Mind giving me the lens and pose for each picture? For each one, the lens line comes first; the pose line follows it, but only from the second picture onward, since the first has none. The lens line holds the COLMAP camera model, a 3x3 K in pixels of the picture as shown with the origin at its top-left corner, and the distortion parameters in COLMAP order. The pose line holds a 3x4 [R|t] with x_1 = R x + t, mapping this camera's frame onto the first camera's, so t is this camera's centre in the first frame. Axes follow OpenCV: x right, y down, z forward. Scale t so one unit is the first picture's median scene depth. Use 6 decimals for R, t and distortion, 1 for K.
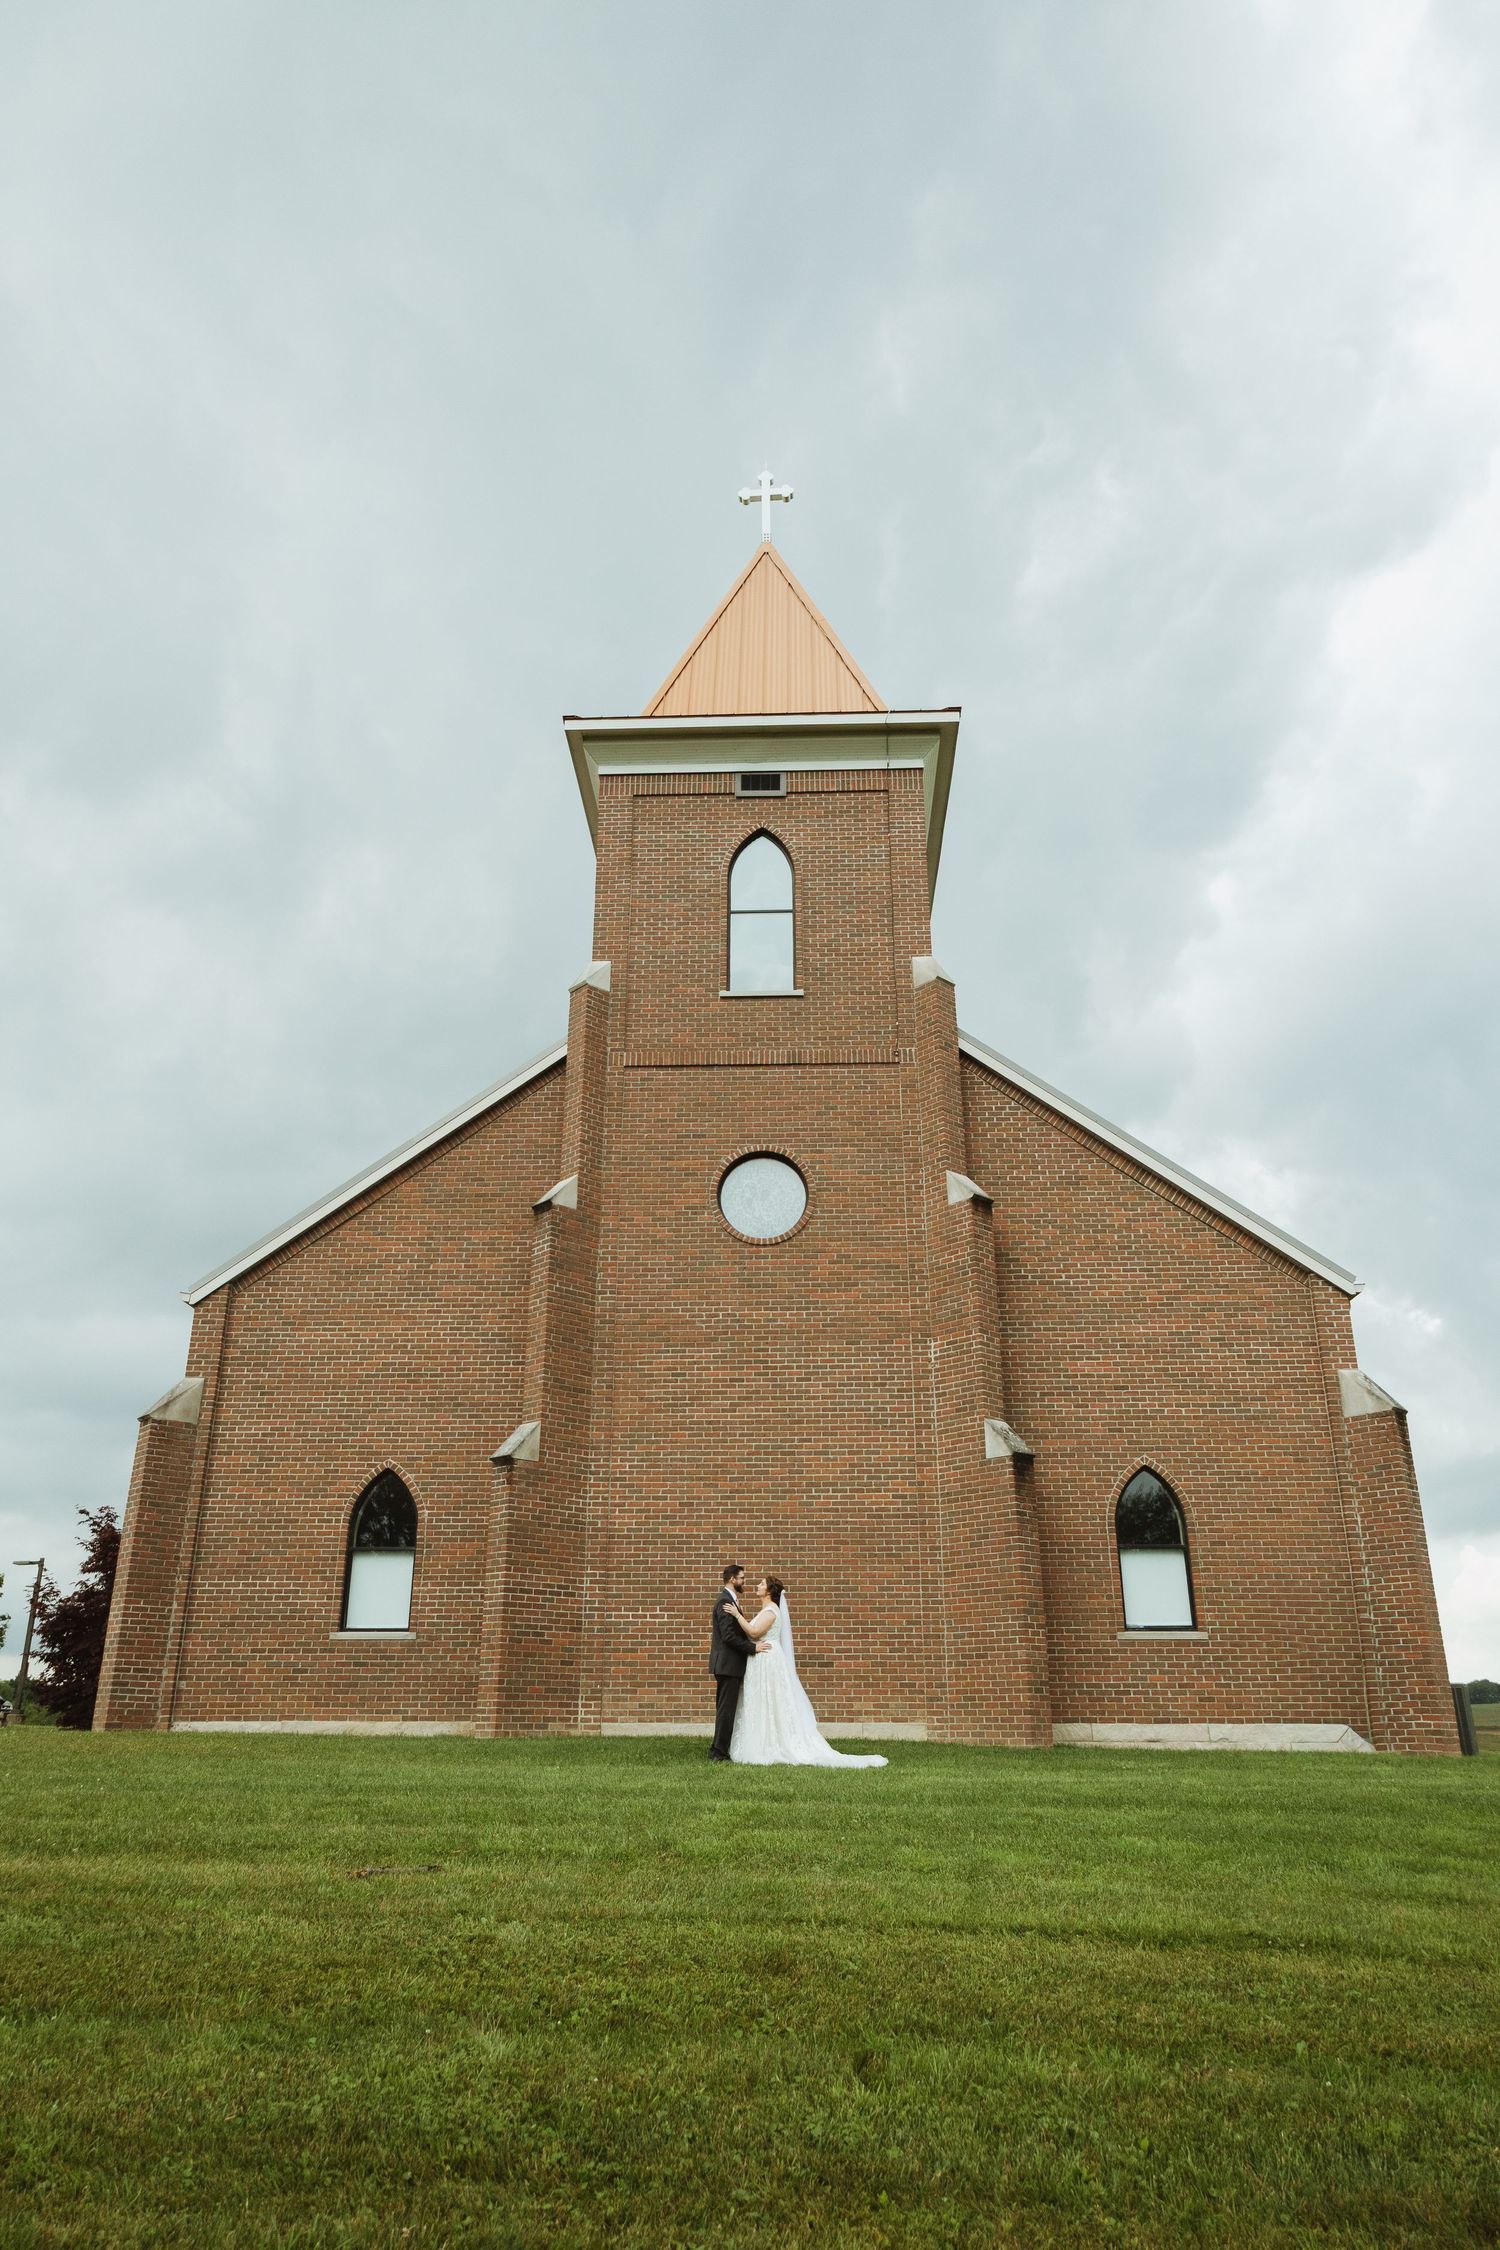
lens RADIAL K [[1527.0, 0, 743.0], [0, 1527.0, 1114.5], [0, 0, 1]] dist [0.006852, 0.001835]
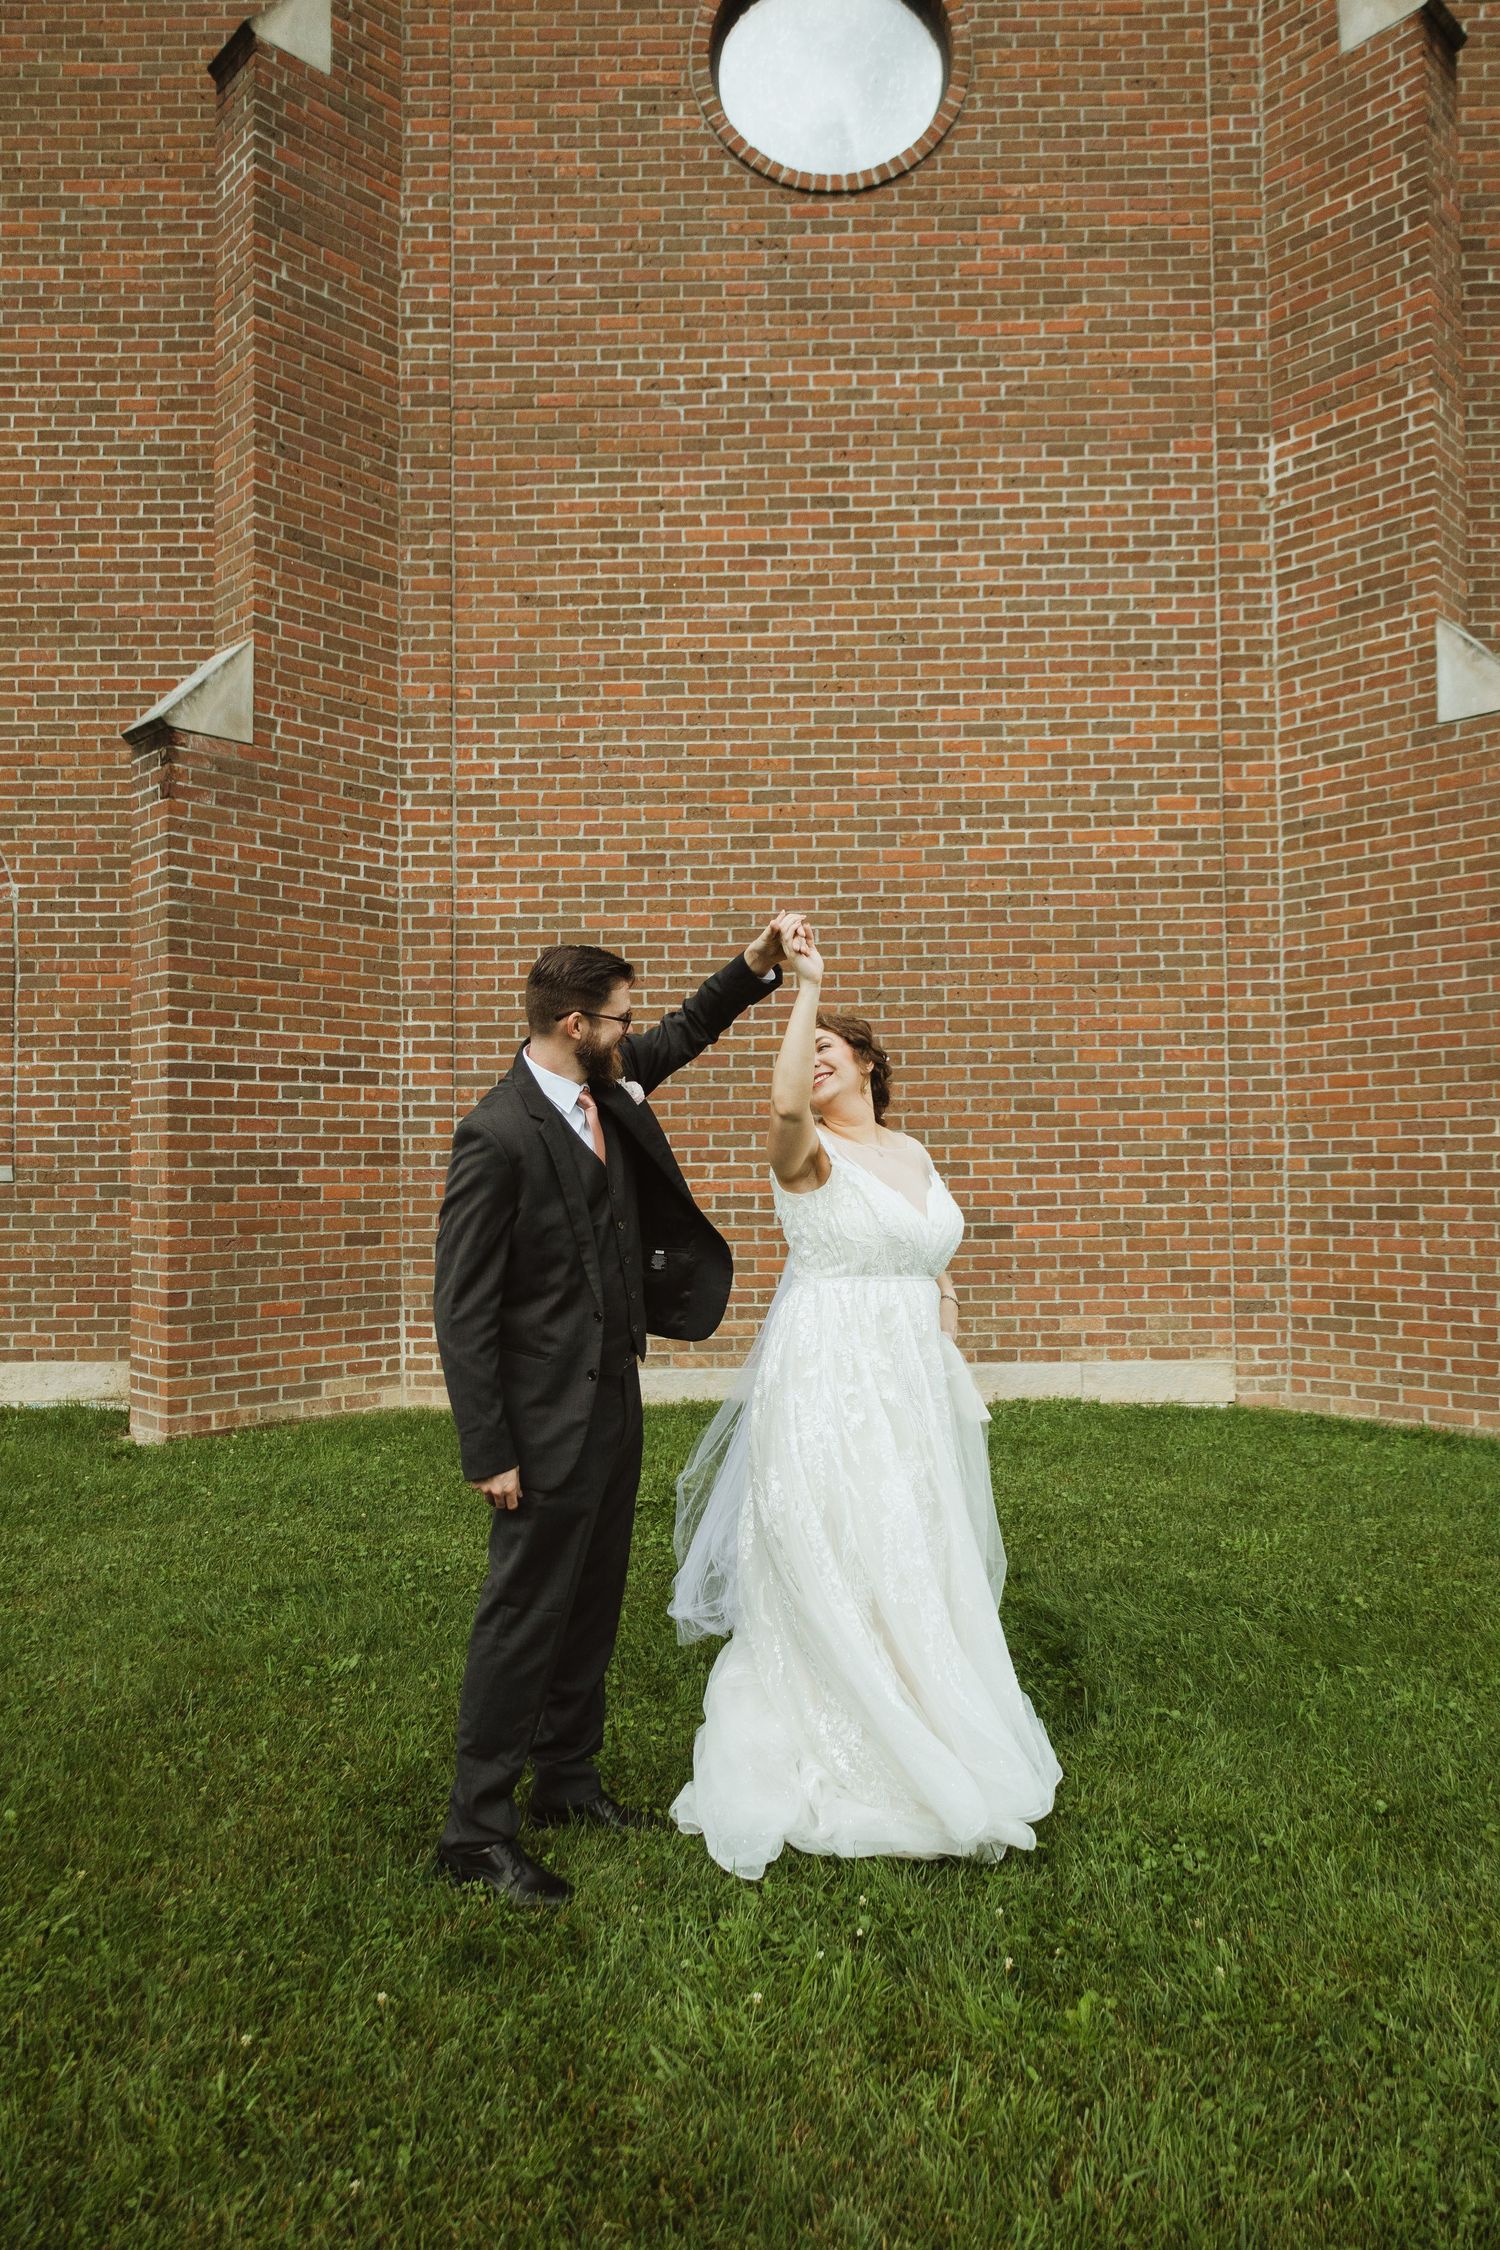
lens RADIAL K [[1543.0, 0, 707.4], [0, 1543.0, 1139.7], [0, 0, 1]] dist [0.062264, -0.004673]
pose [[0.999936, -0.010817, -0.003390, -0.020318], [0.011315, 0.934627, 0.355450, 0.174740], [-0.000677, -0.355465, 0.934689, 0.577775]]
